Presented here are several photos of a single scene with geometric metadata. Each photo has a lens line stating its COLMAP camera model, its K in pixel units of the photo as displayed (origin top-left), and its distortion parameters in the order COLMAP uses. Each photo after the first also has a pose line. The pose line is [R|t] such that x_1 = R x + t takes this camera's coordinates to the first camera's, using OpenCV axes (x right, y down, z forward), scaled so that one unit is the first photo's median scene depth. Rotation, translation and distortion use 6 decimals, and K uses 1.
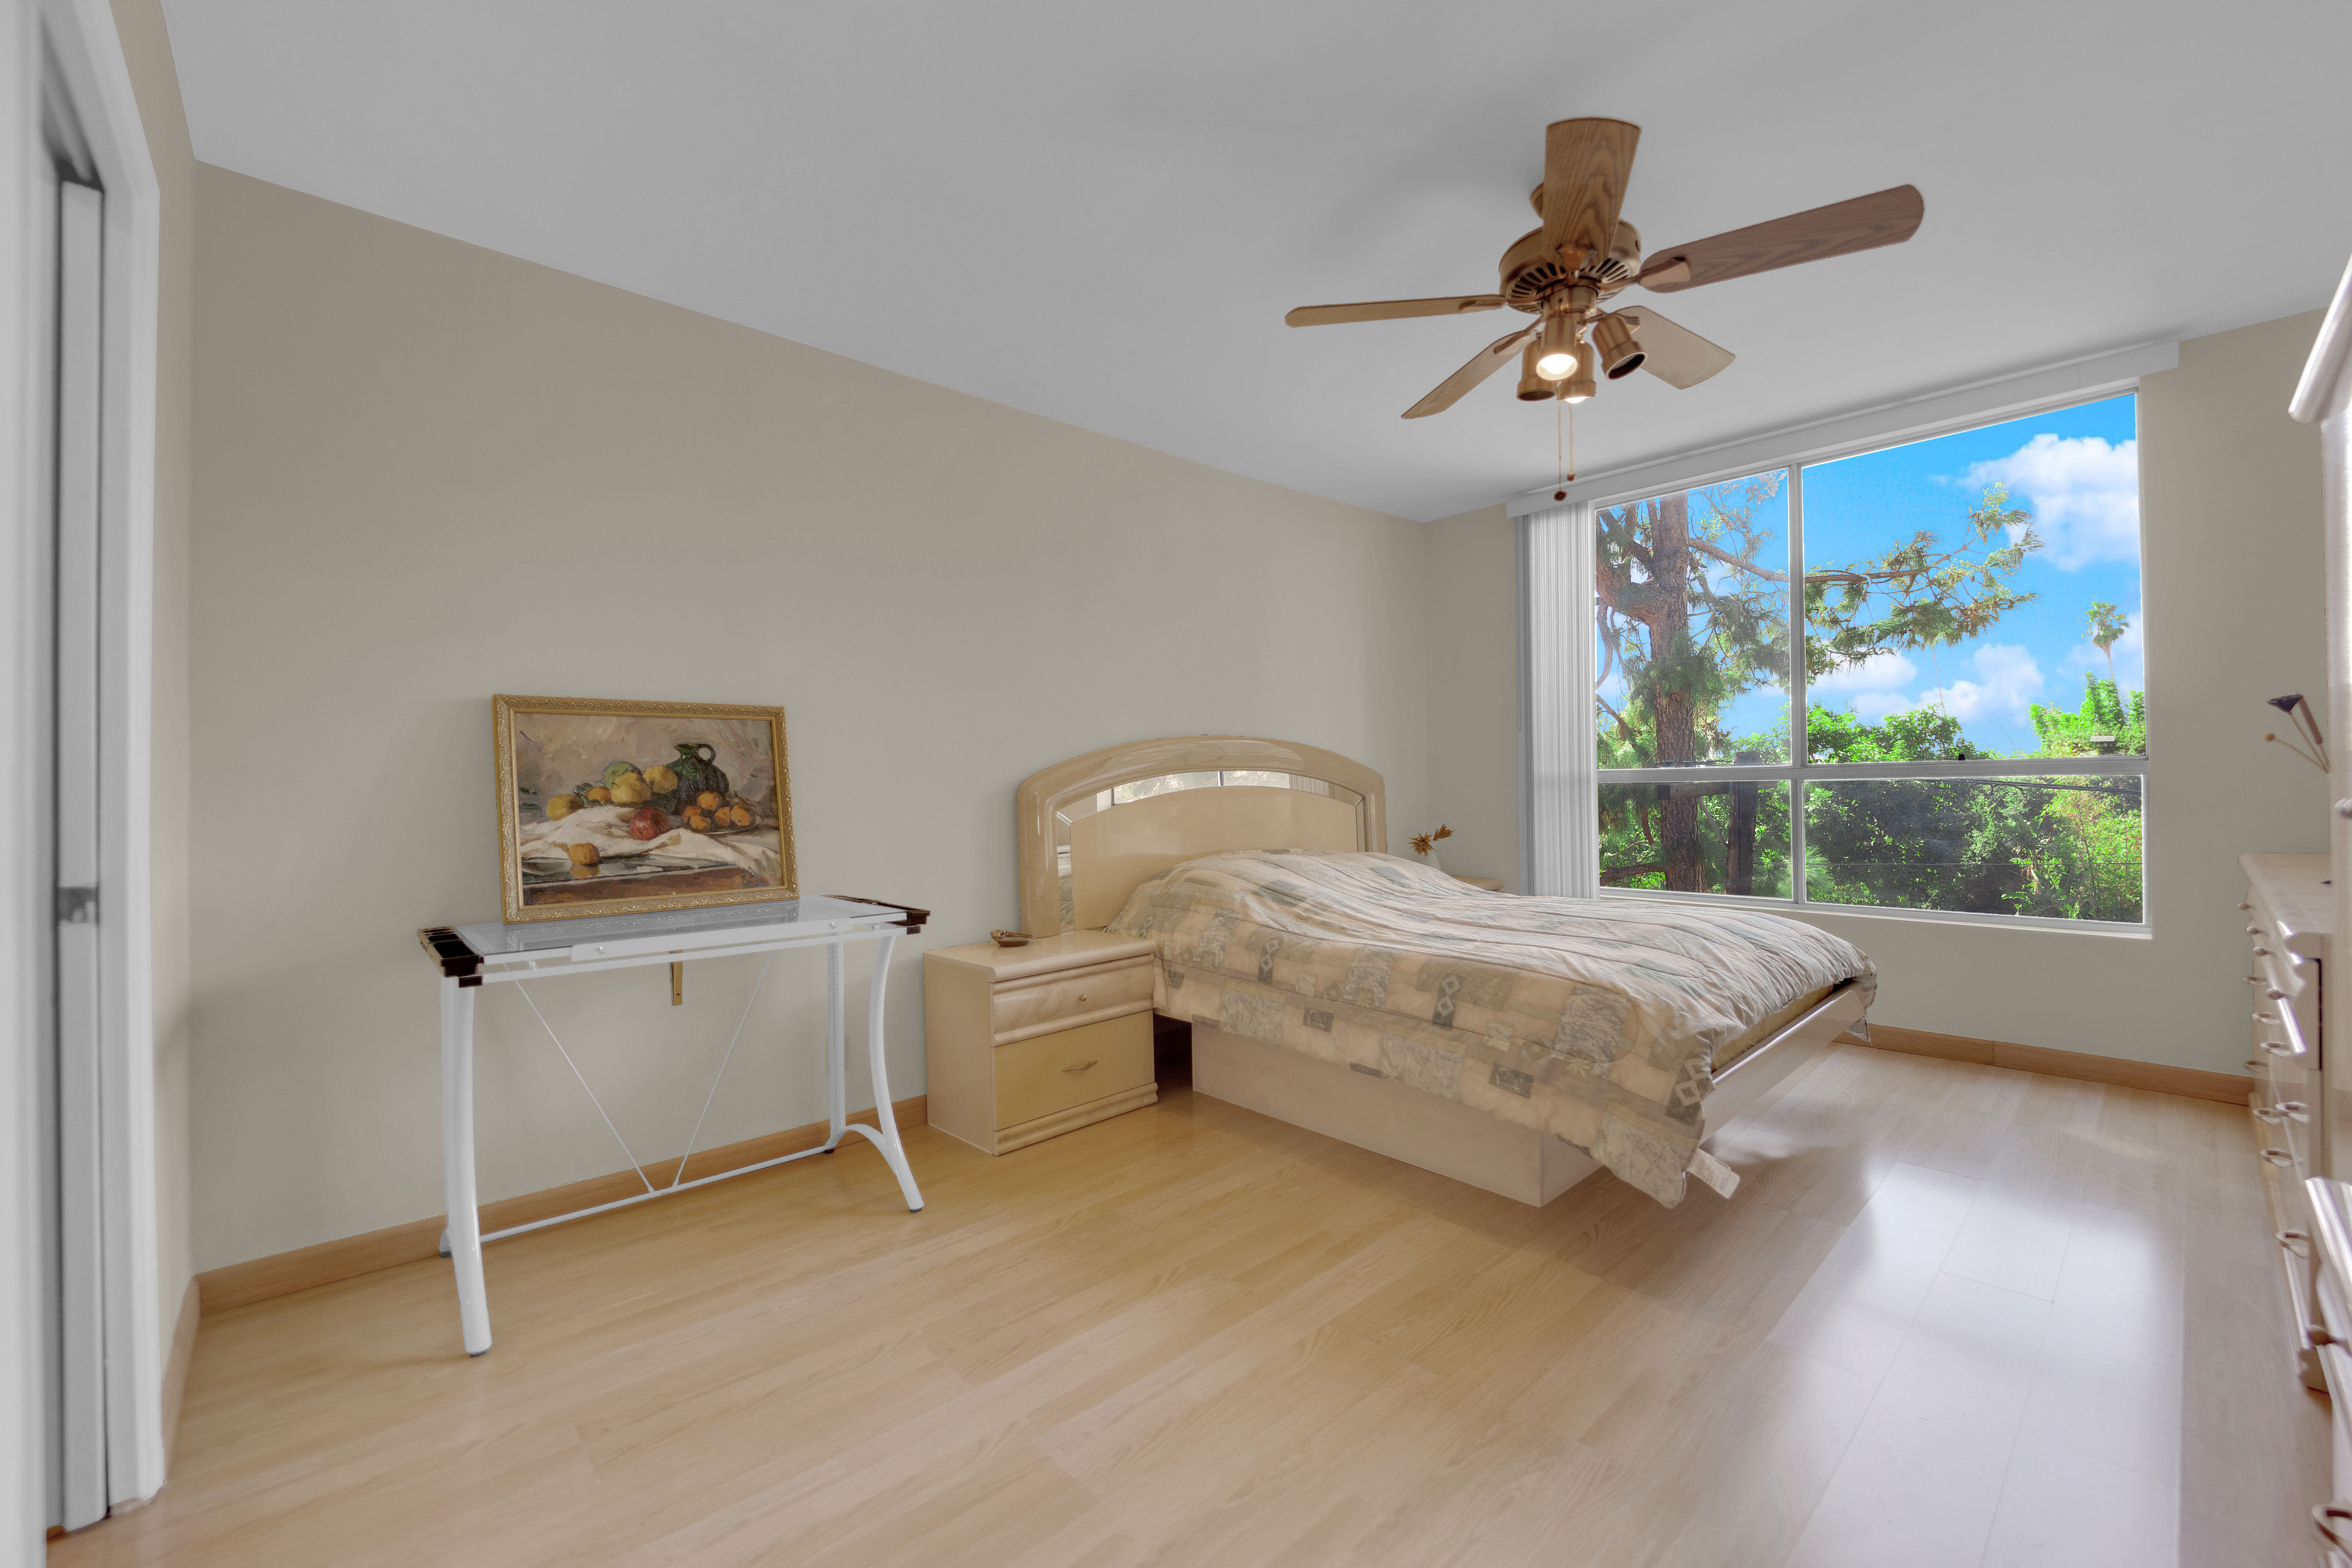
lens RADIAL K [[944.6, 0, 1179.2], [0, 944.6, 792.7], [0, 0, 1]] dist [0.002178, 0.000031]
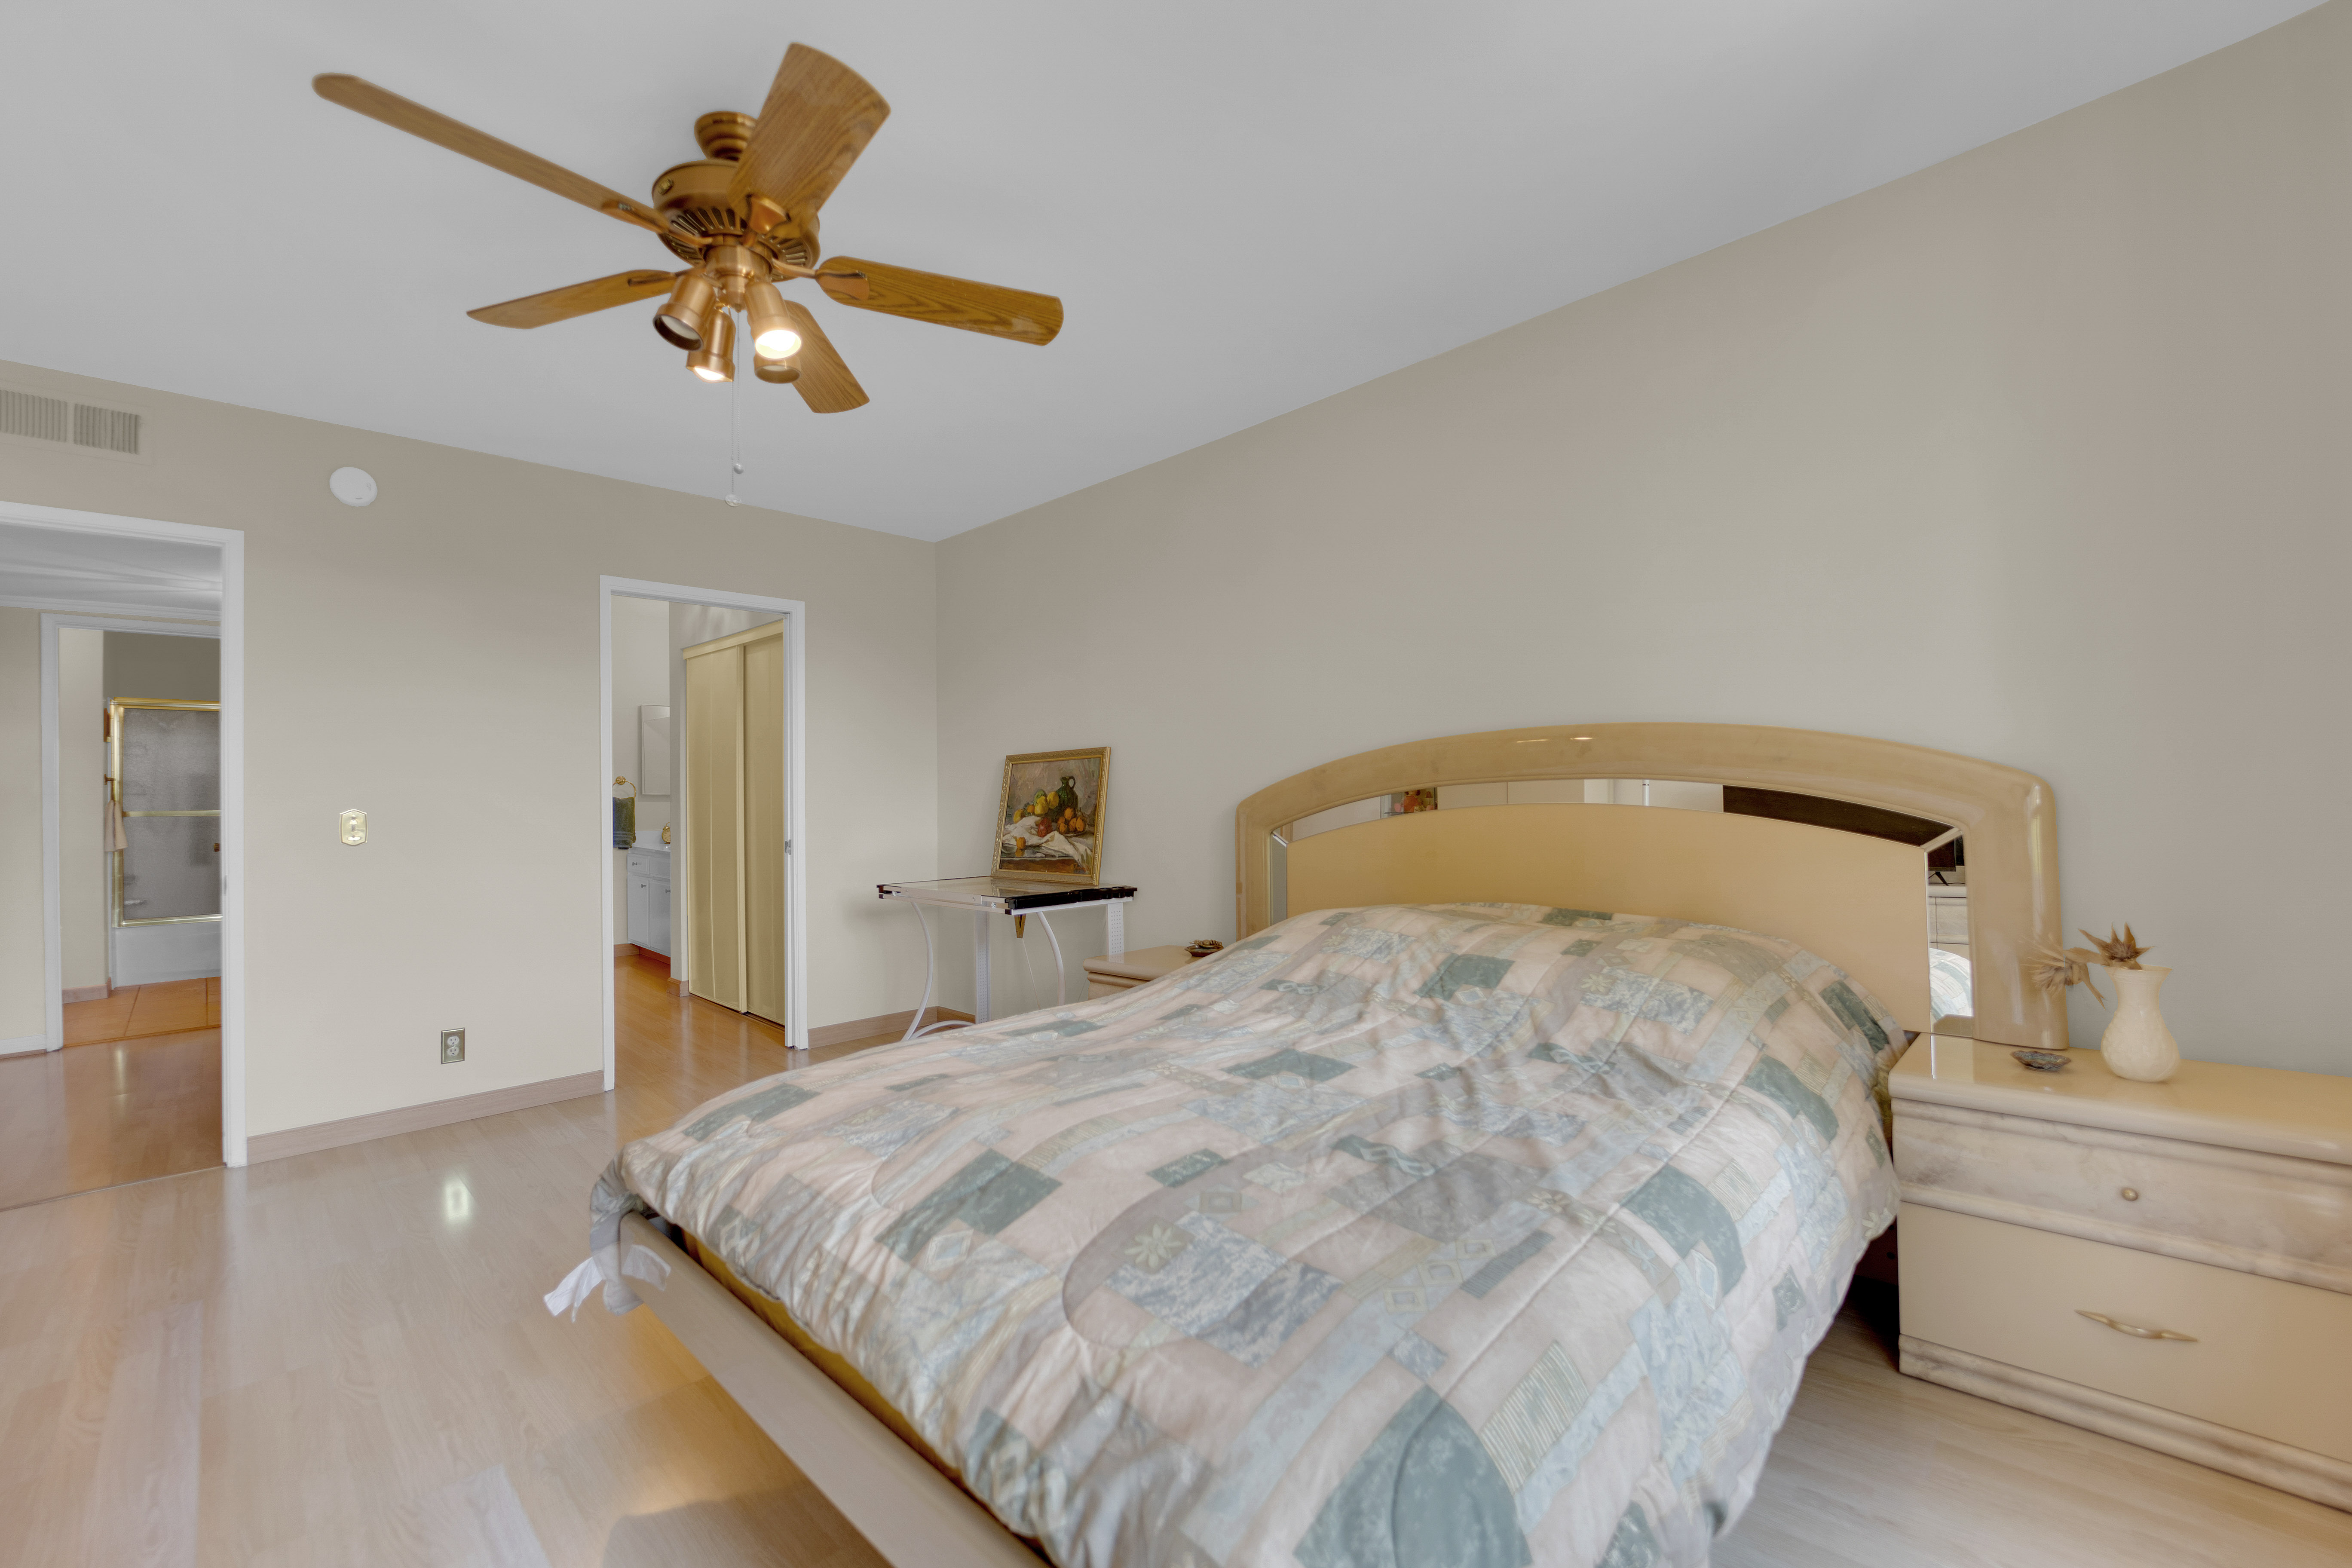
lens RADIAL K [[944.6, 0, 1170.2], [0, 944.6, 783.0], [0, 0, 1]] dist [0.002178, 0.000031]
pose [[0.042611, -0.011770, -0.999022, 0.584736], [0.003968, 0.999925, -0.011611, -0.012862], [0.999084, -0.003469, 0.042654, 0.622084]]
